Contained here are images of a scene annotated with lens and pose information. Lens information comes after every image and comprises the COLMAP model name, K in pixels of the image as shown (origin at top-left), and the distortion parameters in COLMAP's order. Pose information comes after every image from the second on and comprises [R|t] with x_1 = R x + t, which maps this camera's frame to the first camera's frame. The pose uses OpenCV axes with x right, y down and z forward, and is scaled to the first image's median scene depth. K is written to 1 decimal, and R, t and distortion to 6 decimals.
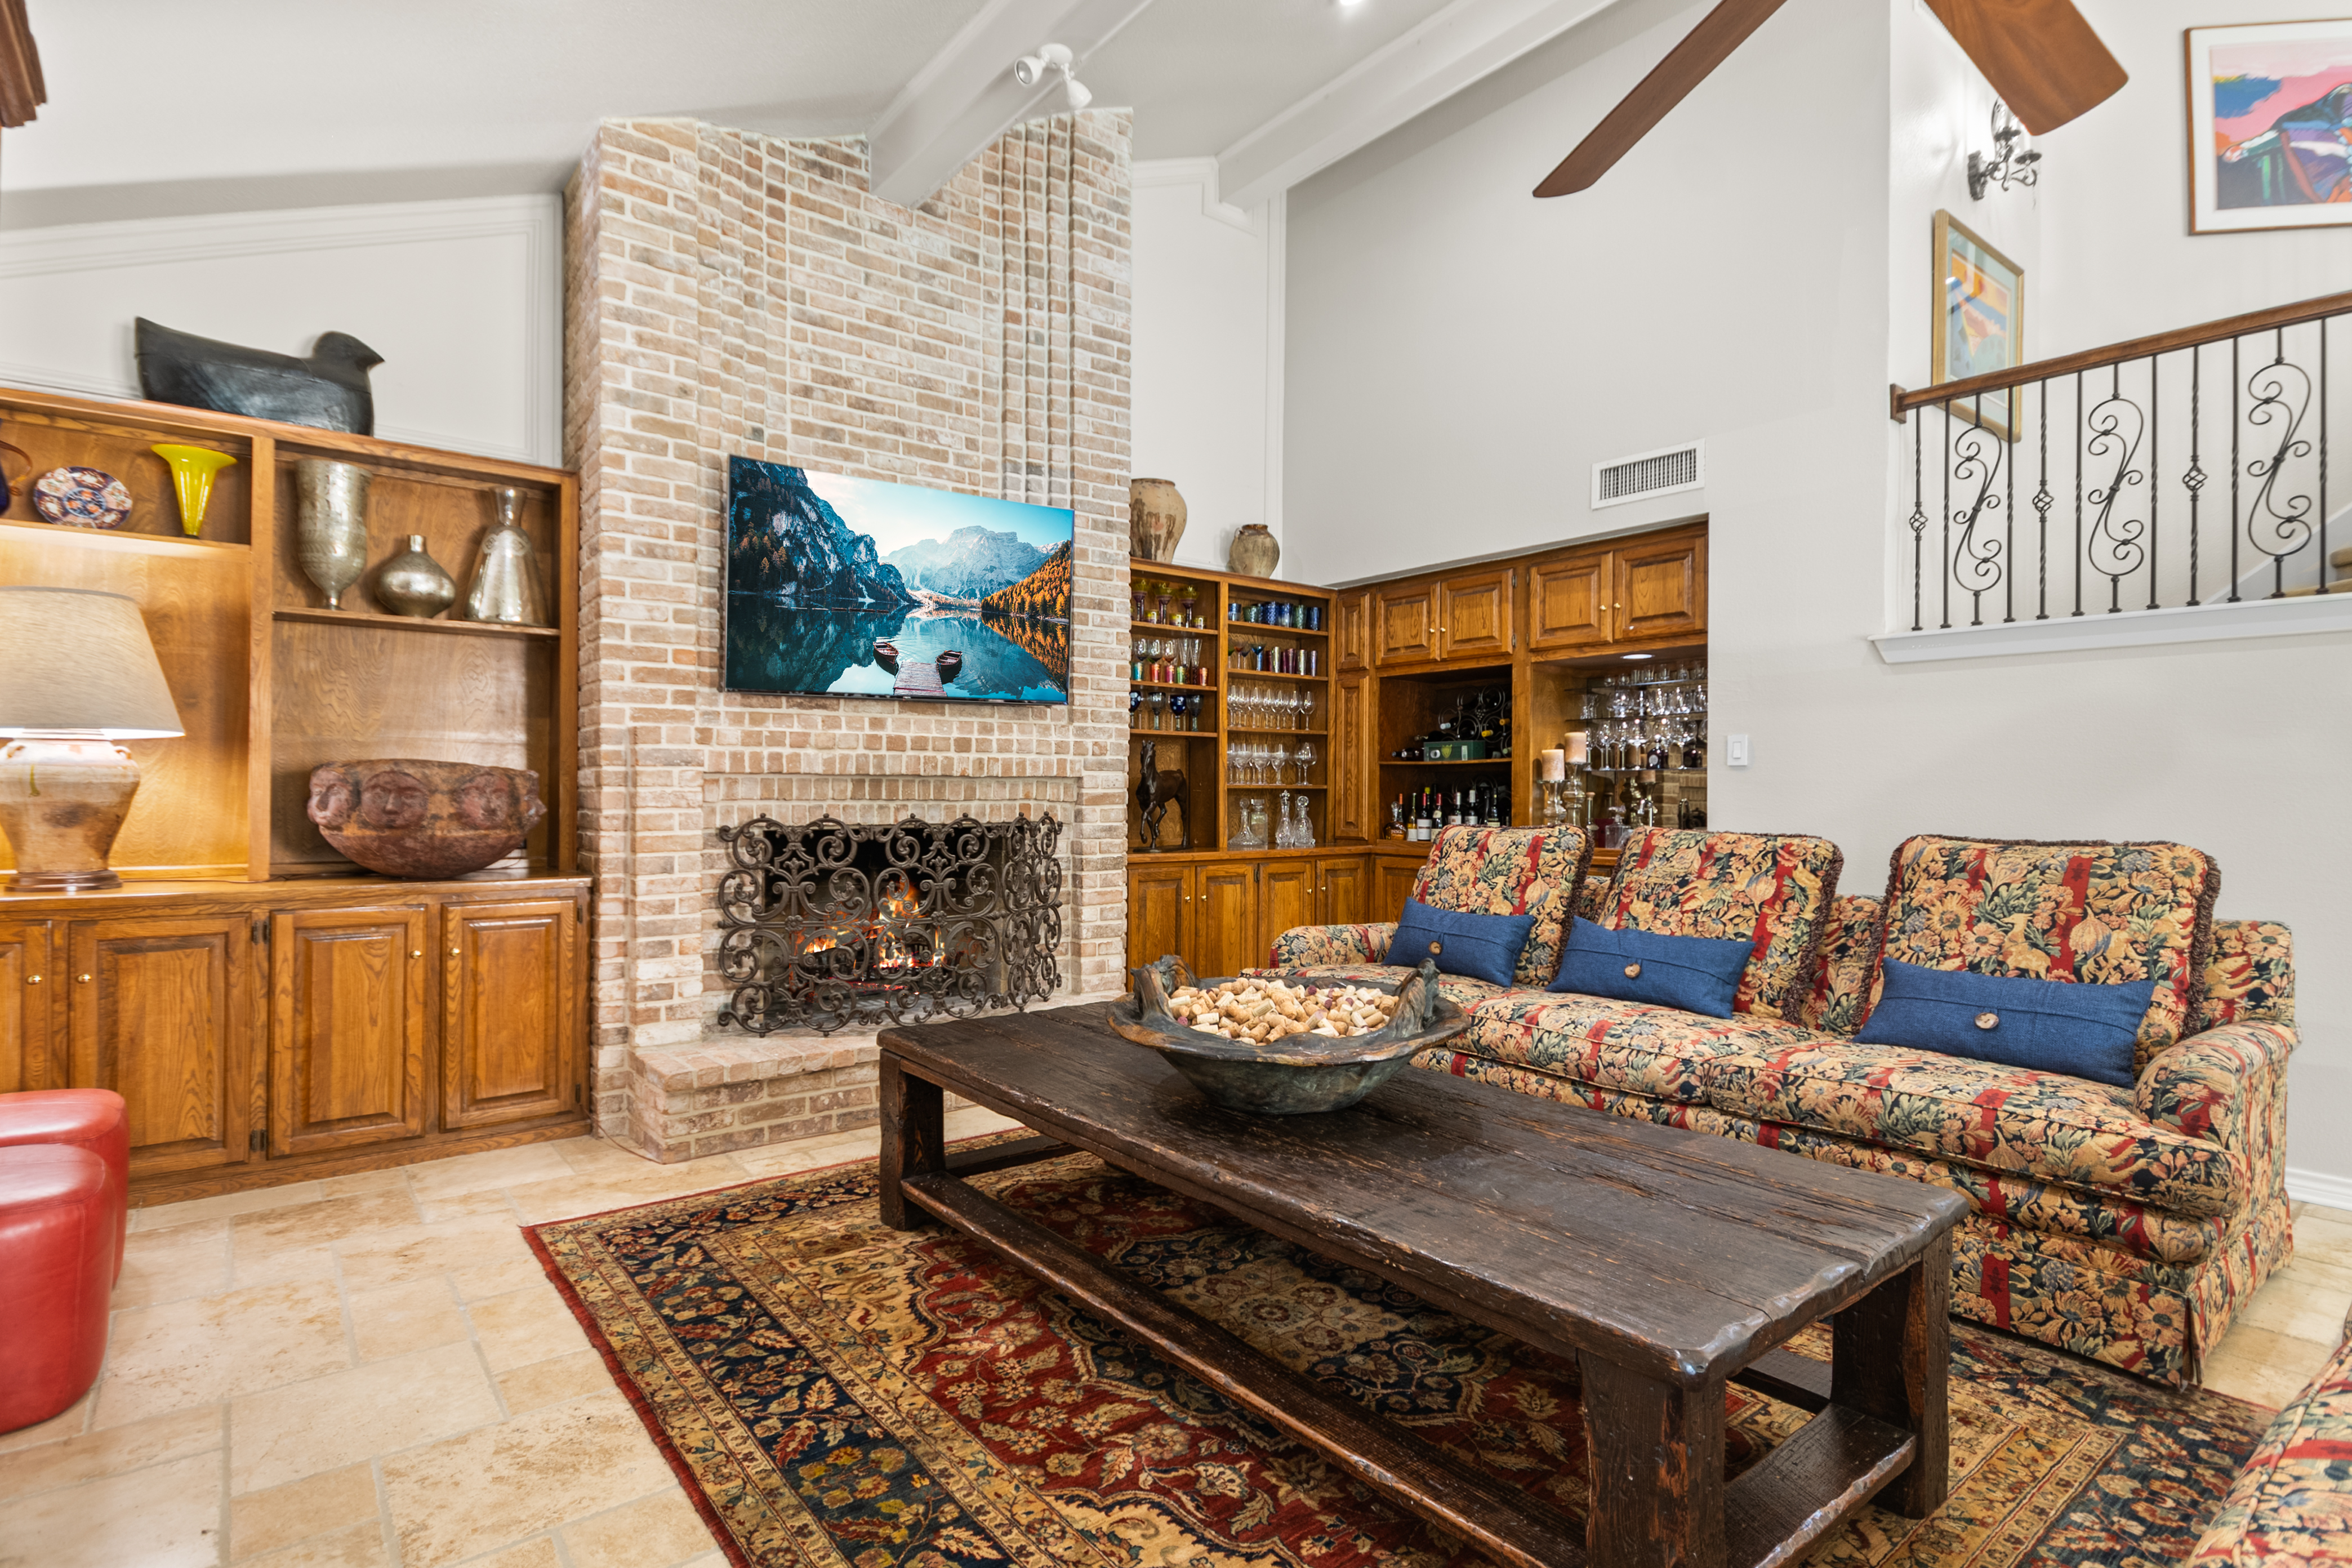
lens RADIAL K [[1194.0, 0, 1176.0], [0, 1194.0, 784.0], [0, 0, 1]] dist [0.044640, -0.000002]
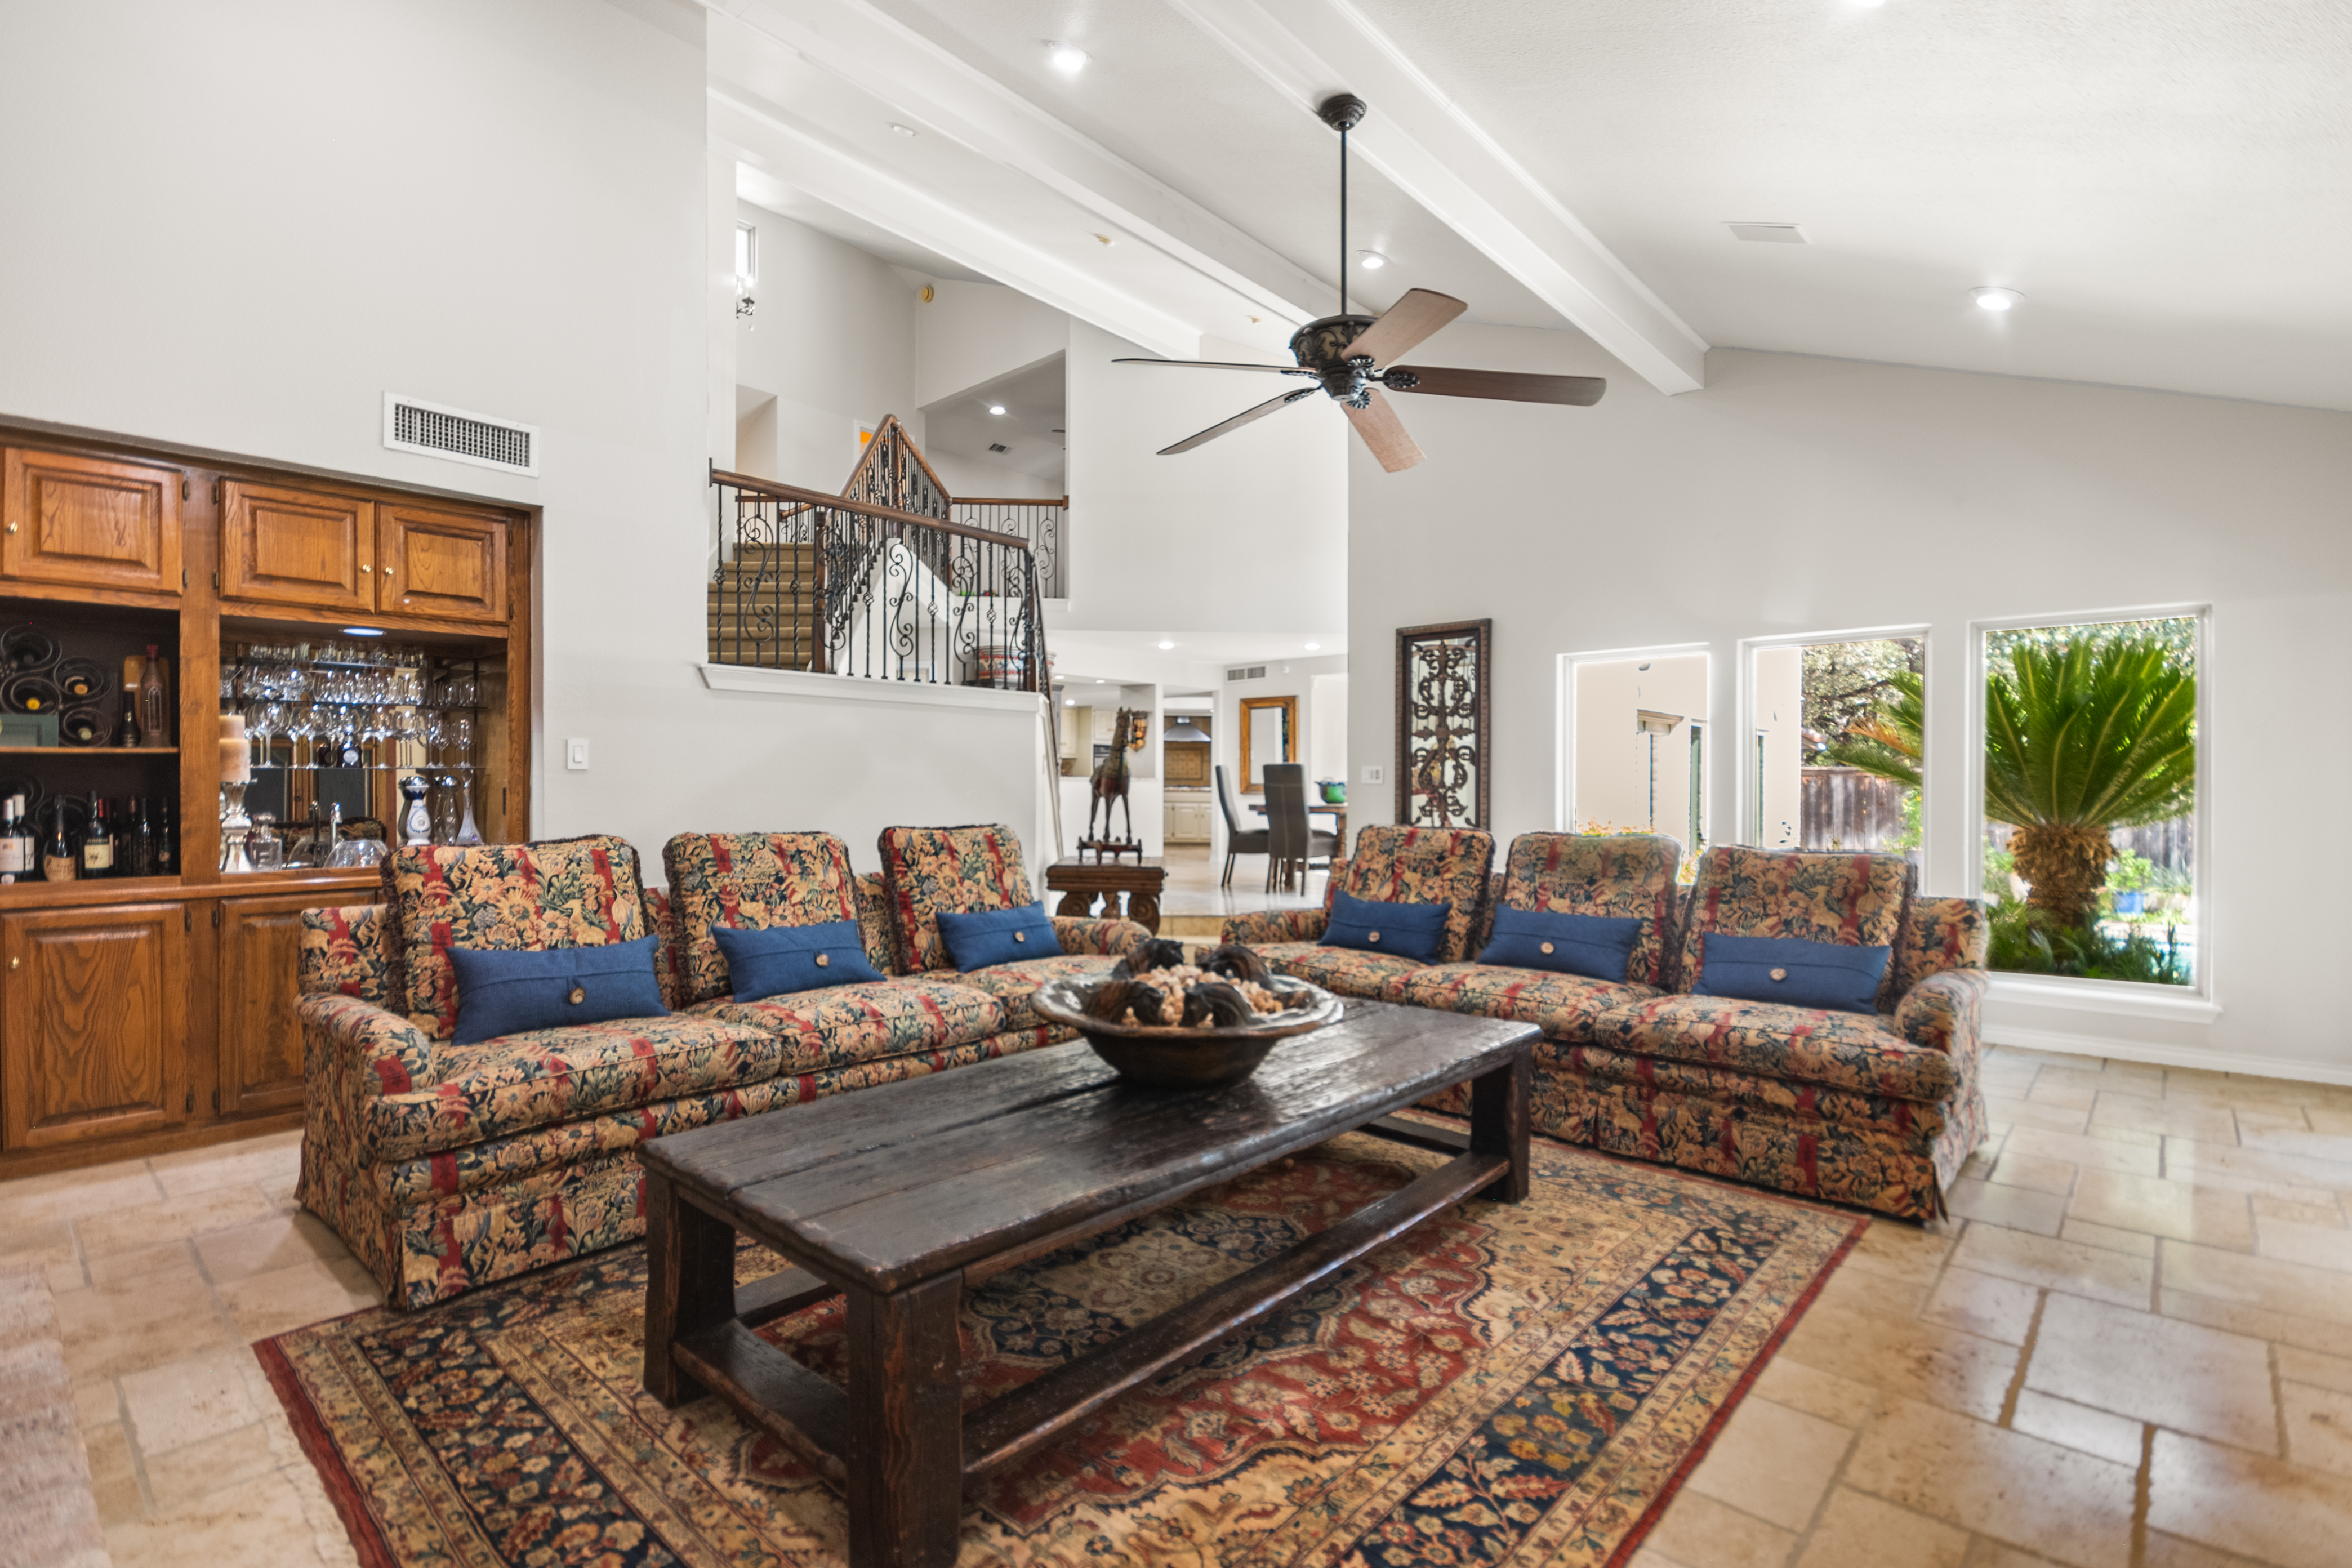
lens RADIAL K [[1115.2, 0, 1174.7], [0, 1115.2, 808.8], [0, 0, 1]] dist [-0.002464, -0.000084]
pose [[-0.183936, -0.016288, 0.982803, -0.920067], [-0.002199, 0.999867, 0.016159, -0.000001], [-0.982936, 0.000811, -0.183947, 1.188522]]
